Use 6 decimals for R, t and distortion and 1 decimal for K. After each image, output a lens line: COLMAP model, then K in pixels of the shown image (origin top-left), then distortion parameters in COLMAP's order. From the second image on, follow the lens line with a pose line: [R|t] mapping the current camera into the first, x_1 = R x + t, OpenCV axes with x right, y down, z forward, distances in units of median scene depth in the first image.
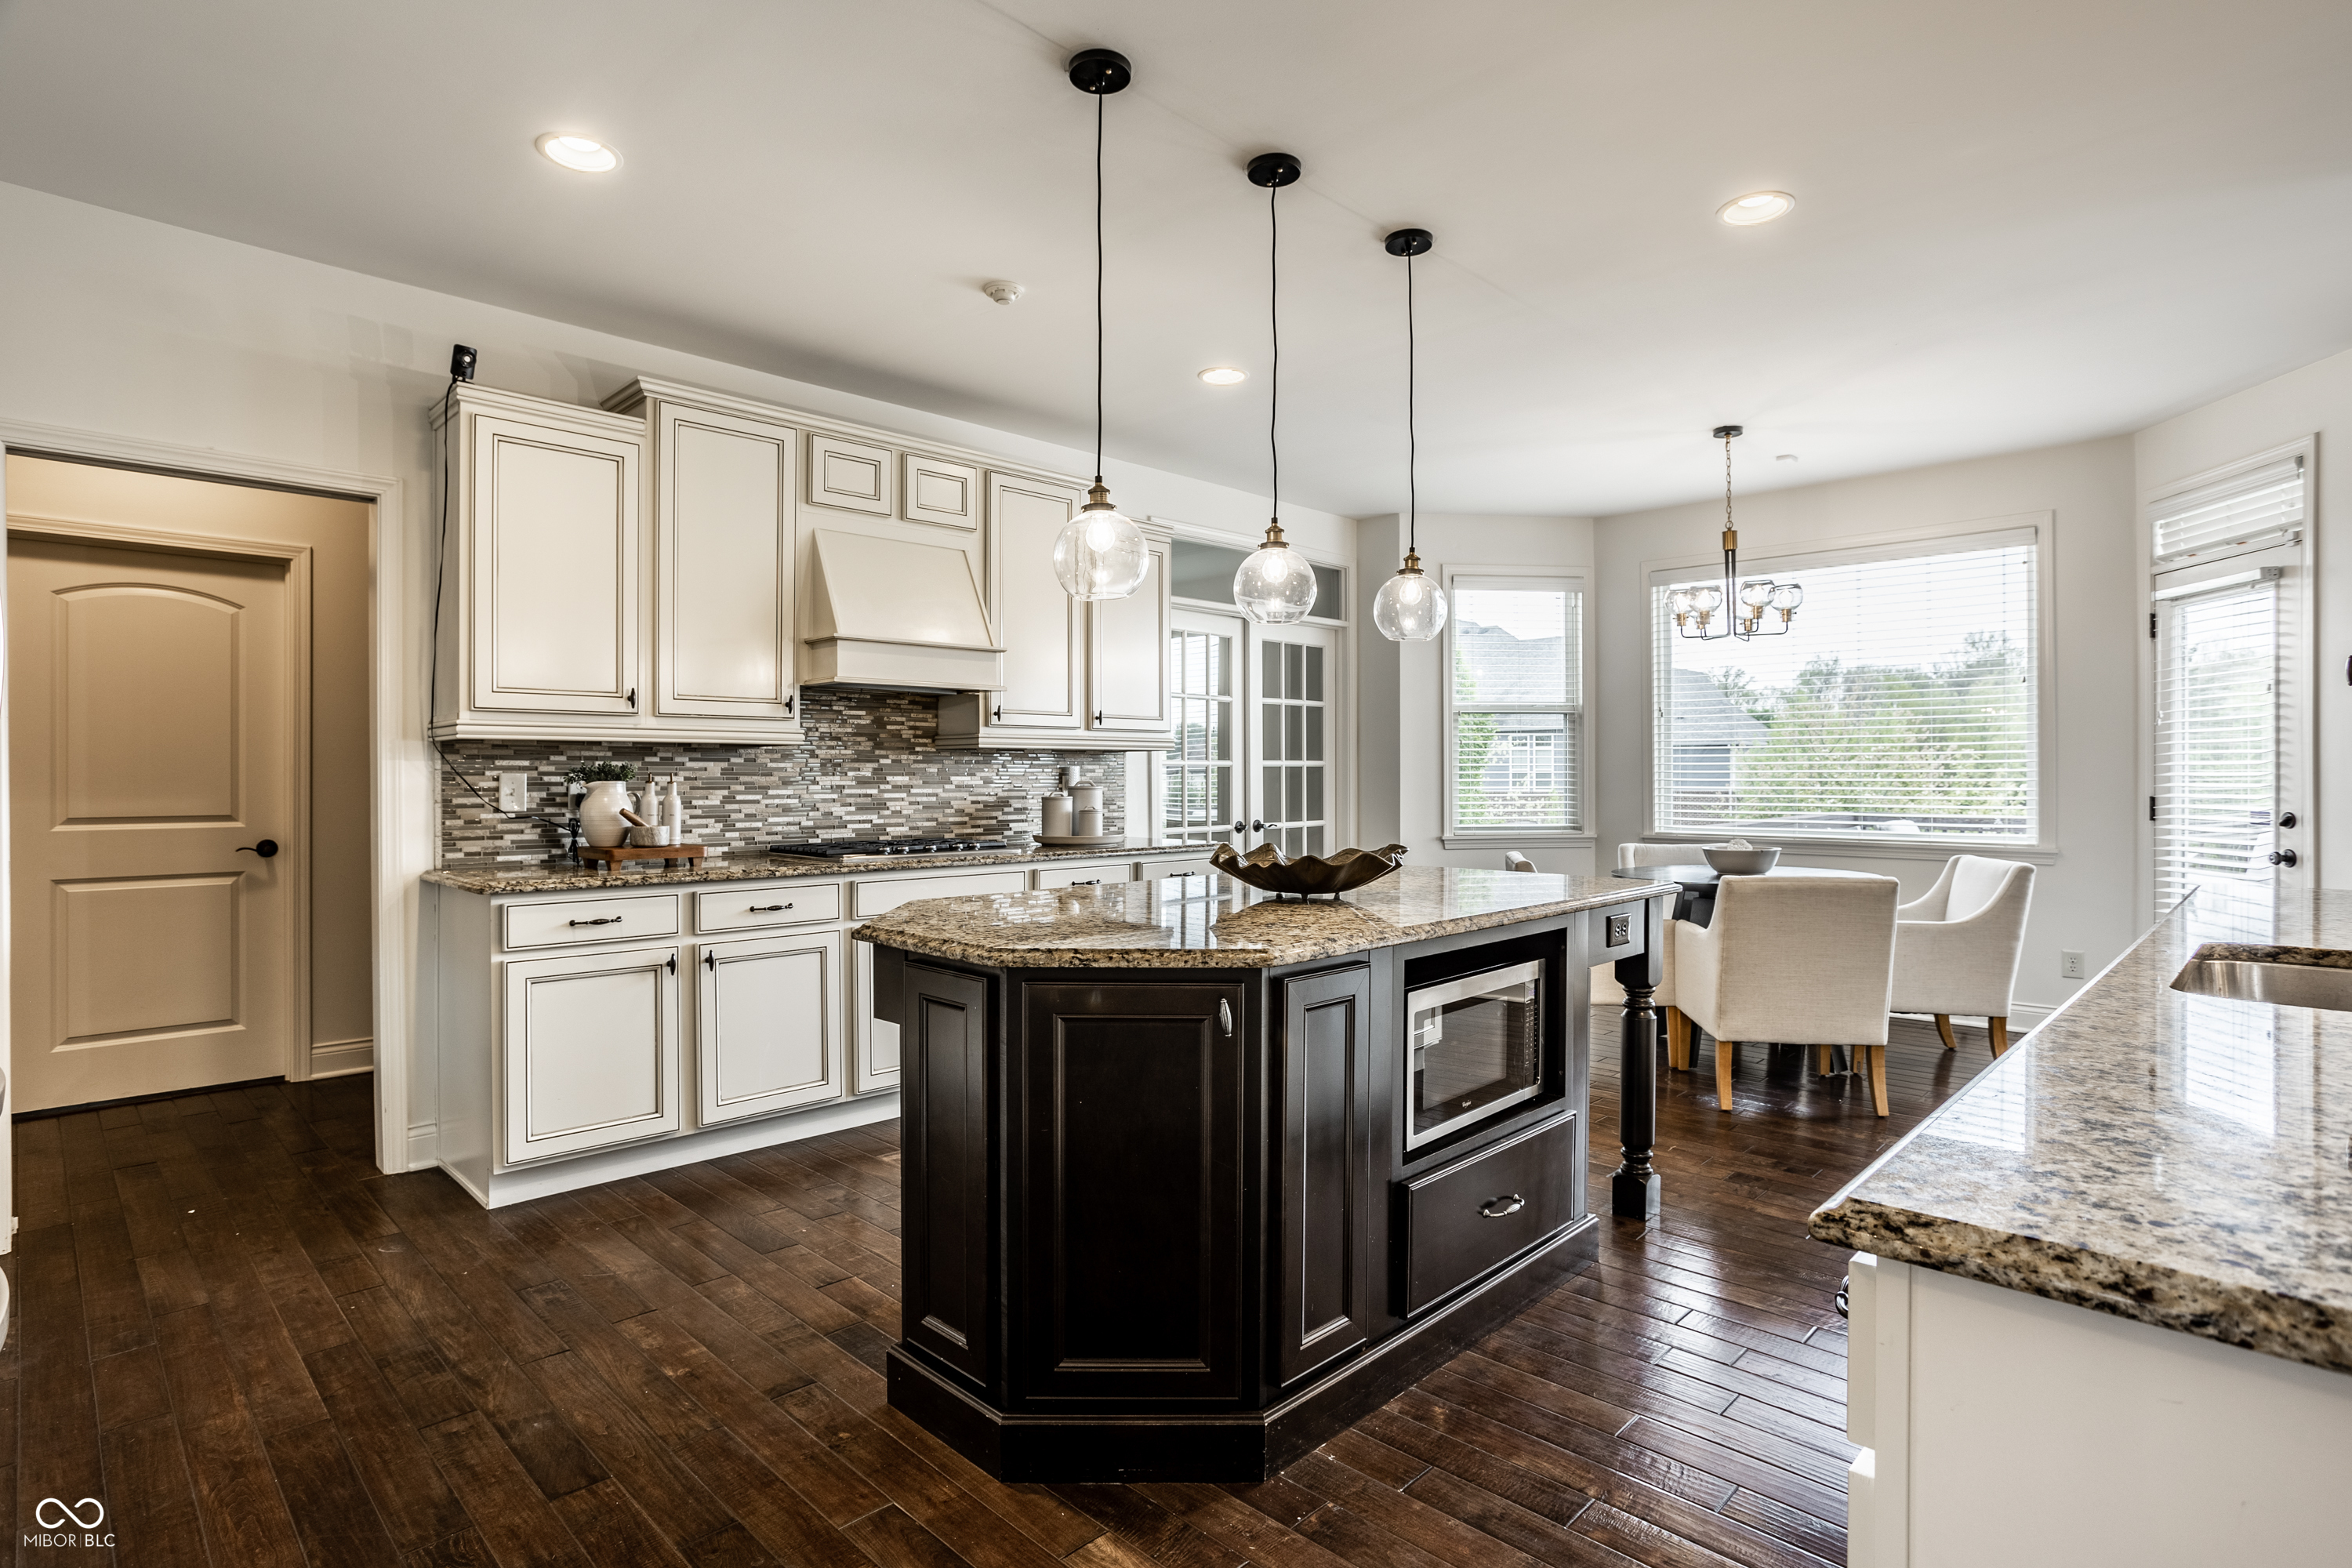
lens RADIAL K [[1219.5, 0, 1175.3], [0, 1219.5, 756.2], [0, 0, 1]] dist [-0.004769, -0.000595]
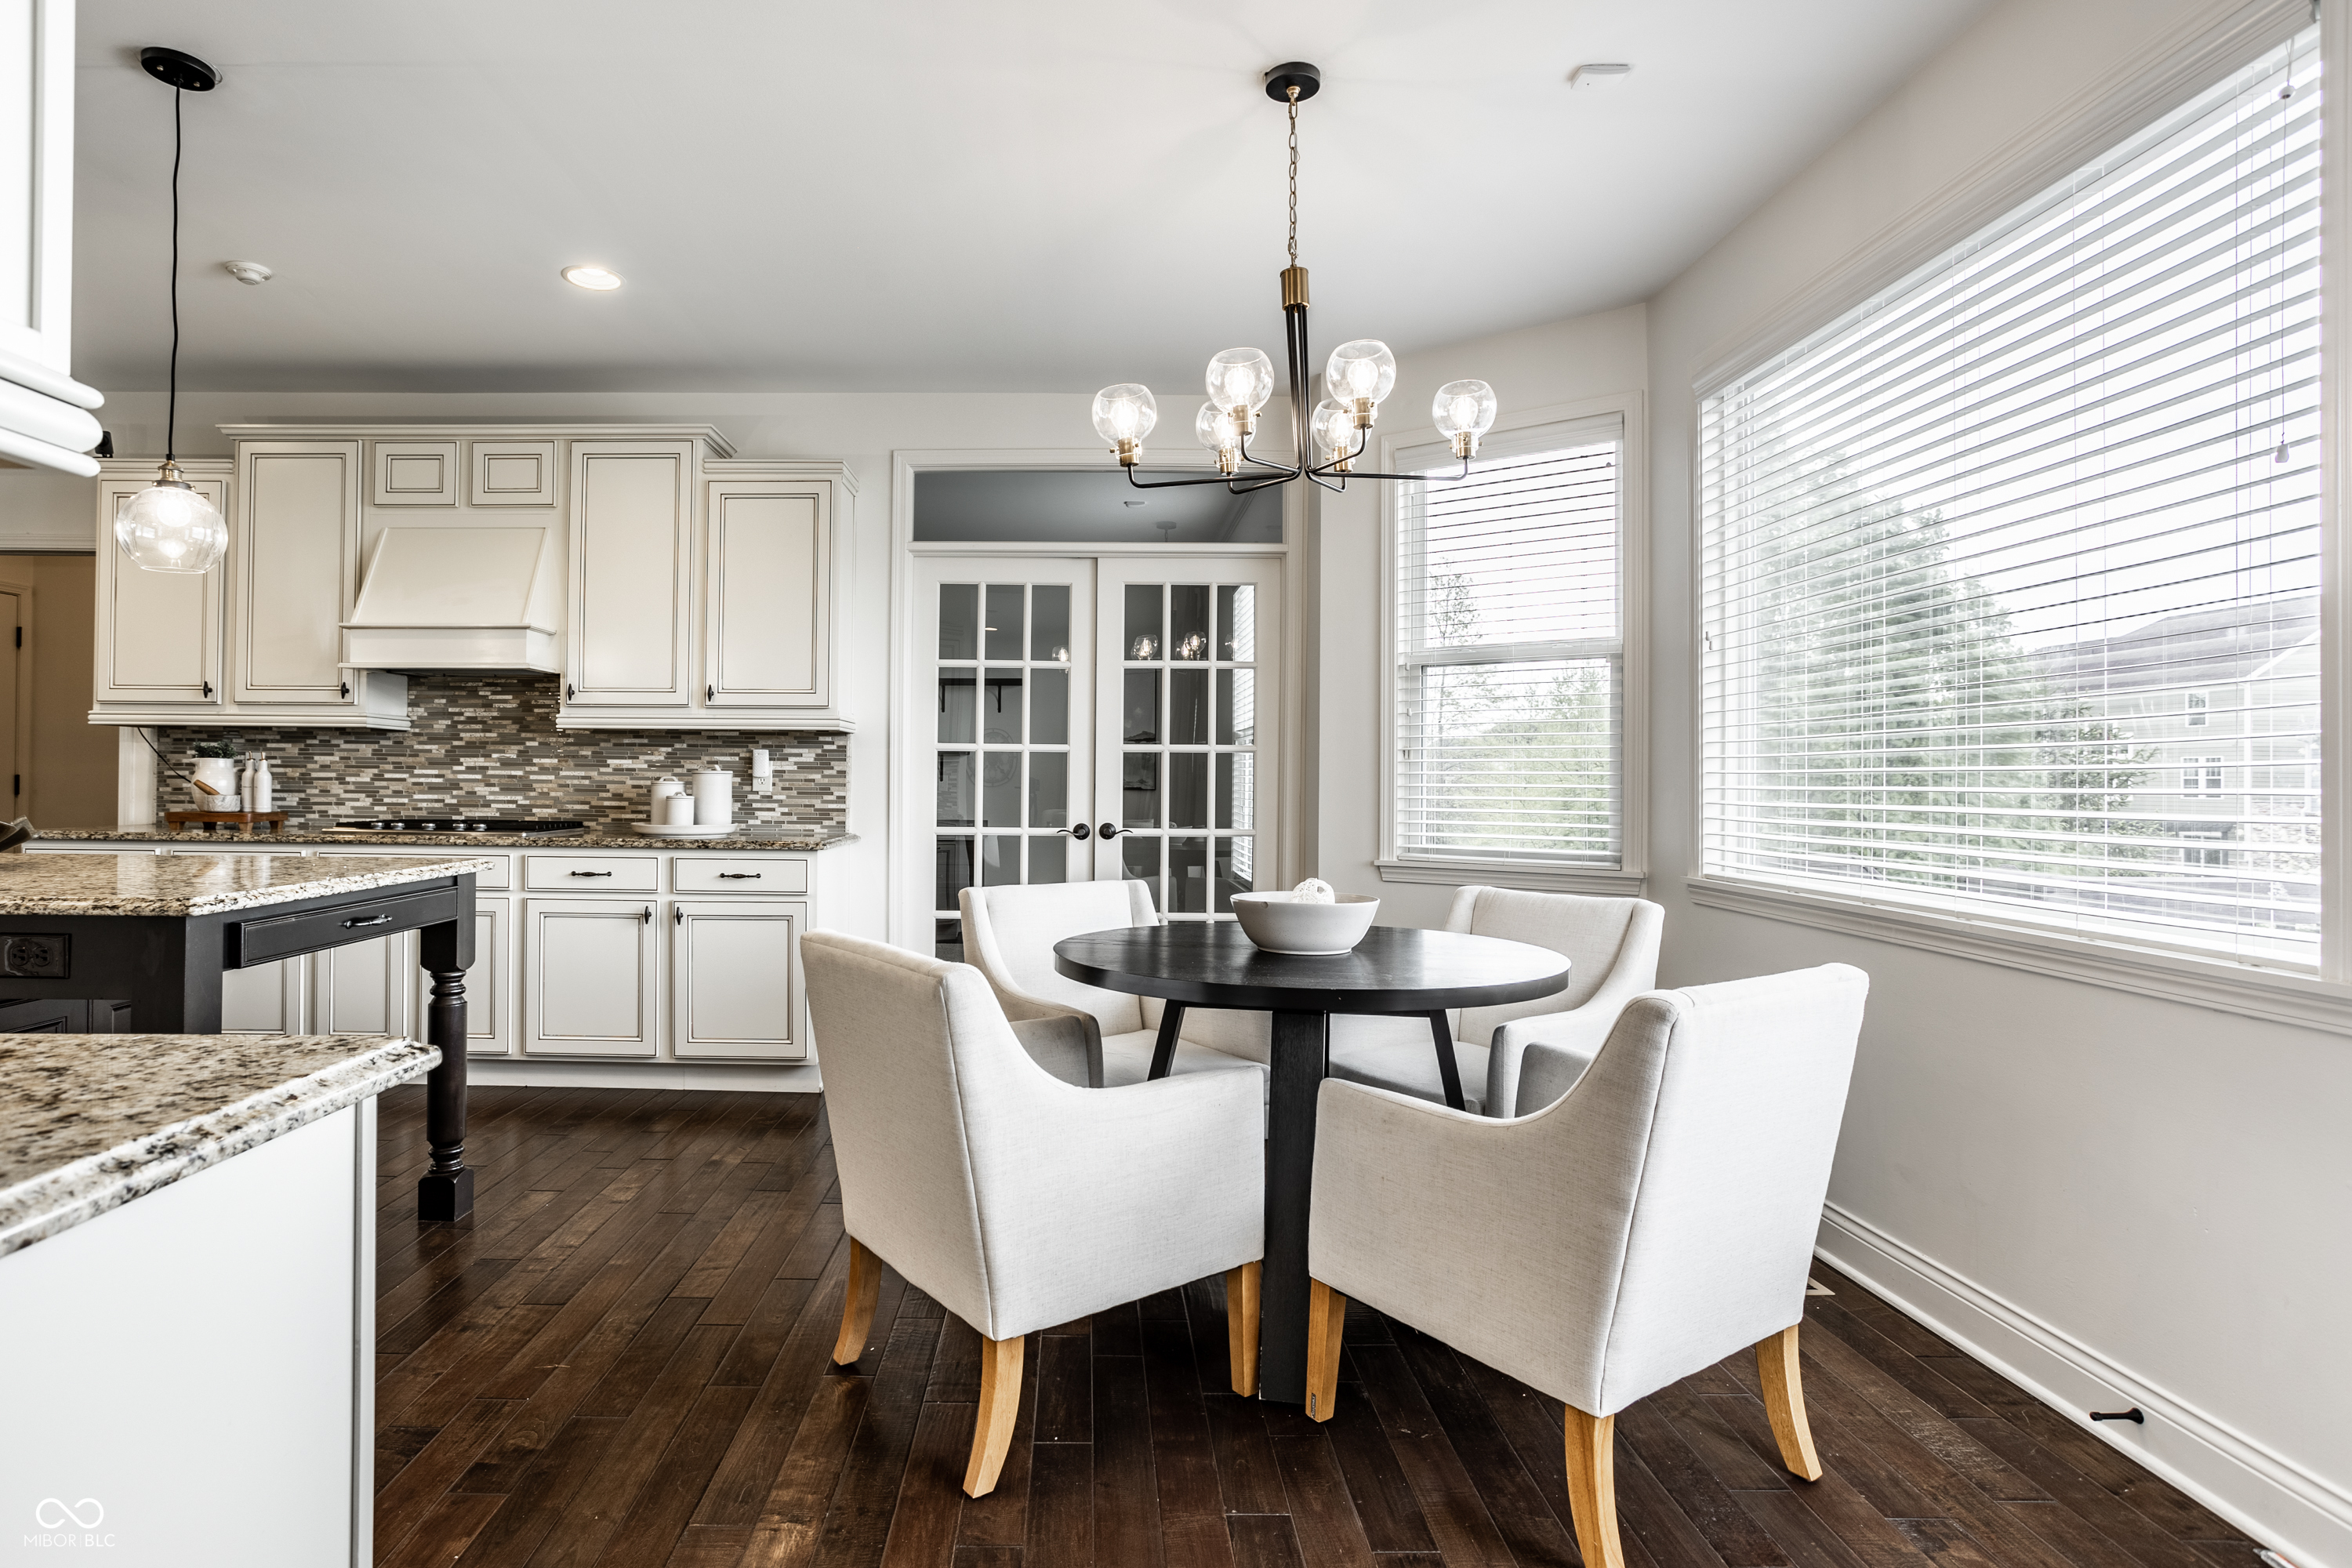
lens RADIAL K [[1219.5, 0, 1175.3], [0, 1219.5, 756.2], [0, 0, 1]] dist [-0.004769, -0.000595]
pose [[0.688599, 0.002193, -0.725139, 0.889160], [0.000262, 0.999995, 0.003273, 0.011571], [0.725142, -0.002444, 0.688595, 0.699399]]
